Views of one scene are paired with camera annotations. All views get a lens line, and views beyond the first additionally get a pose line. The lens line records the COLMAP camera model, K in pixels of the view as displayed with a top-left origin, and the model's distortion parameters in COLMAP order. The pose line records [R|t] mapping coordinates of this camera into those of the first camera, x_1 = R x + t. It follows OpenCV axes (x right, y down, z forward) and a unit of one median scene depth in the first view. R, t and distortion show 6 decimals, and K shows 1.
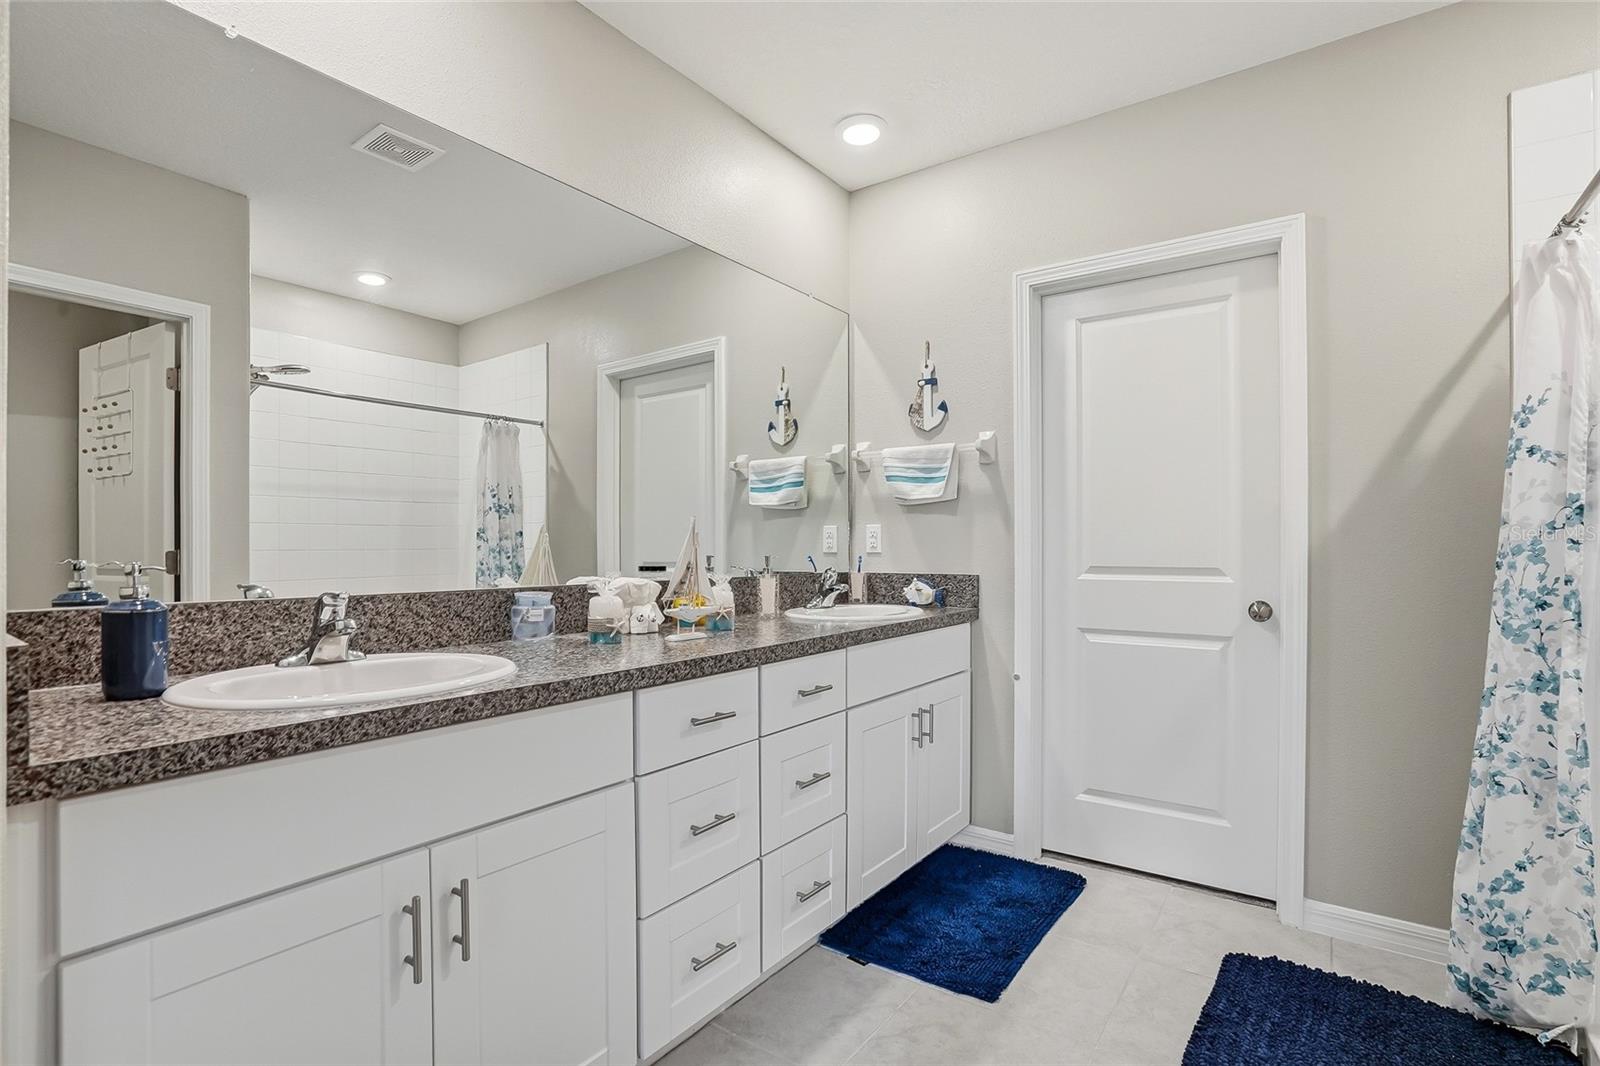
lens RADIAL K [[759.0, 0, 788.6], [0, 759.0, 545.9], [0, 0, 1]] dist [-0.052589, 0.019714]
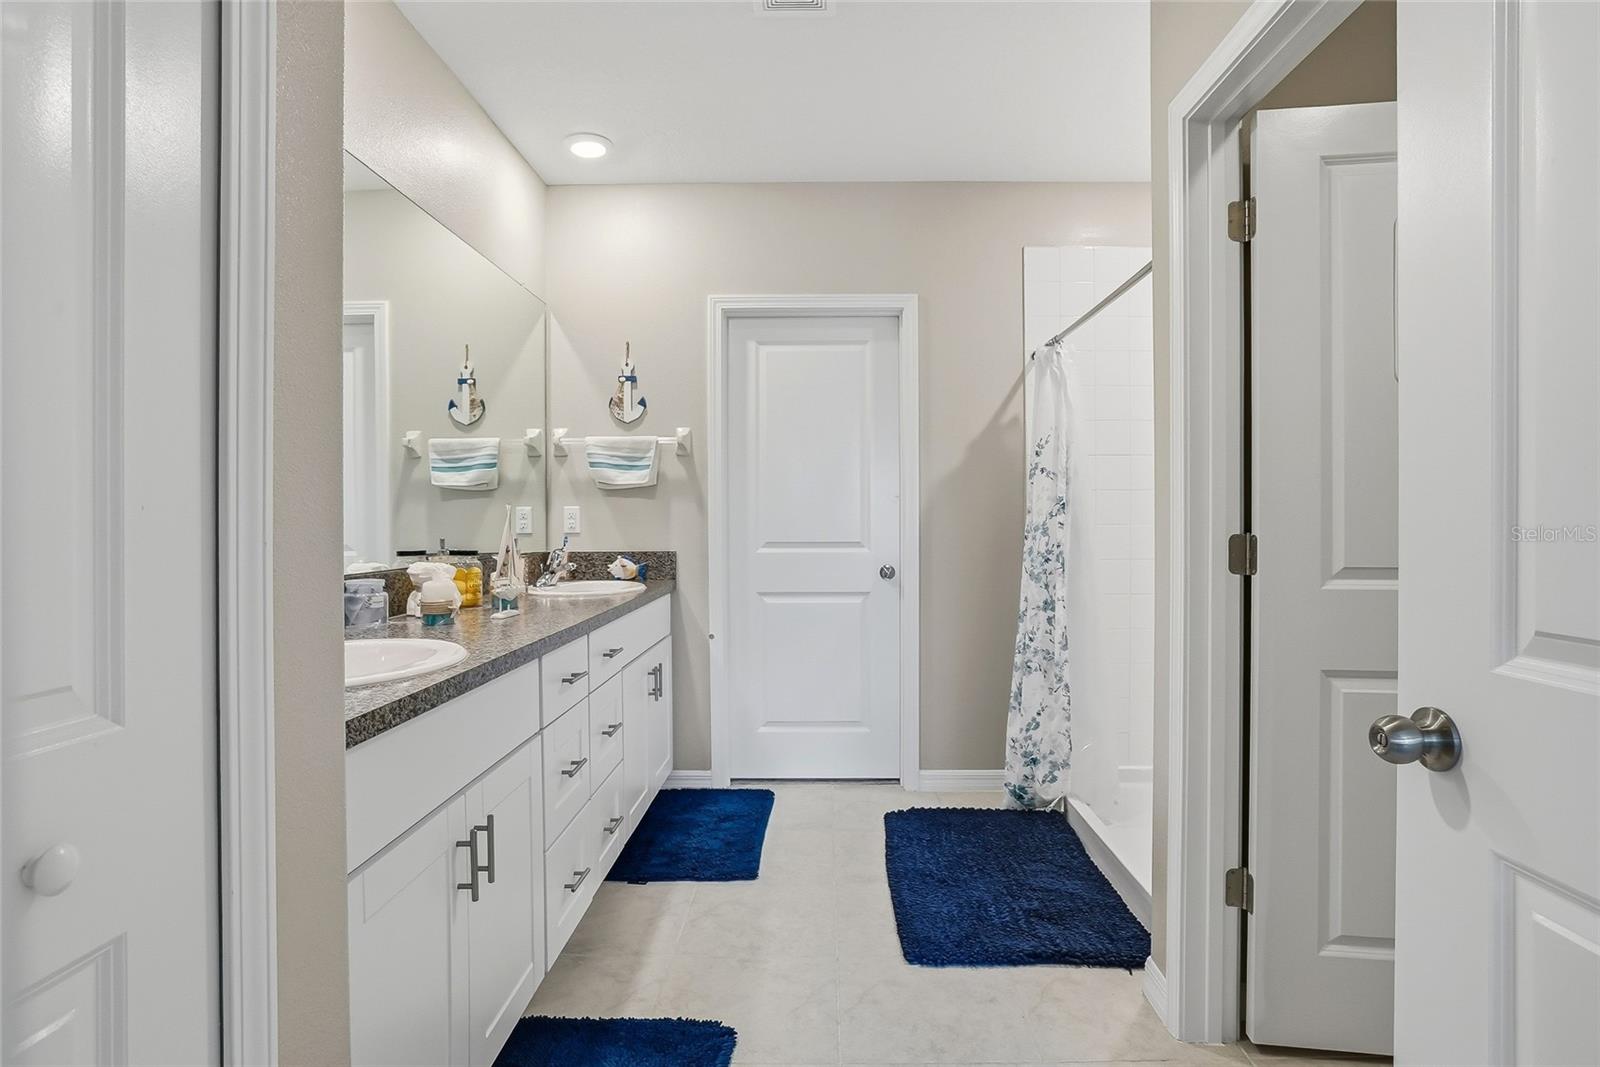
lens RADIAL K [[837.4, 0, 804.7], [0, 837.4, 521.2], [0, 0, 1]] dist [-0.030311, -0.000022]
pose [[0.818659, -0.006083, 0.574247, -0.390763], [0.004473, 0.999981, 0.004215, -0.014984], [-0.574262, -0.000882, 0.818671, -0.193308]]
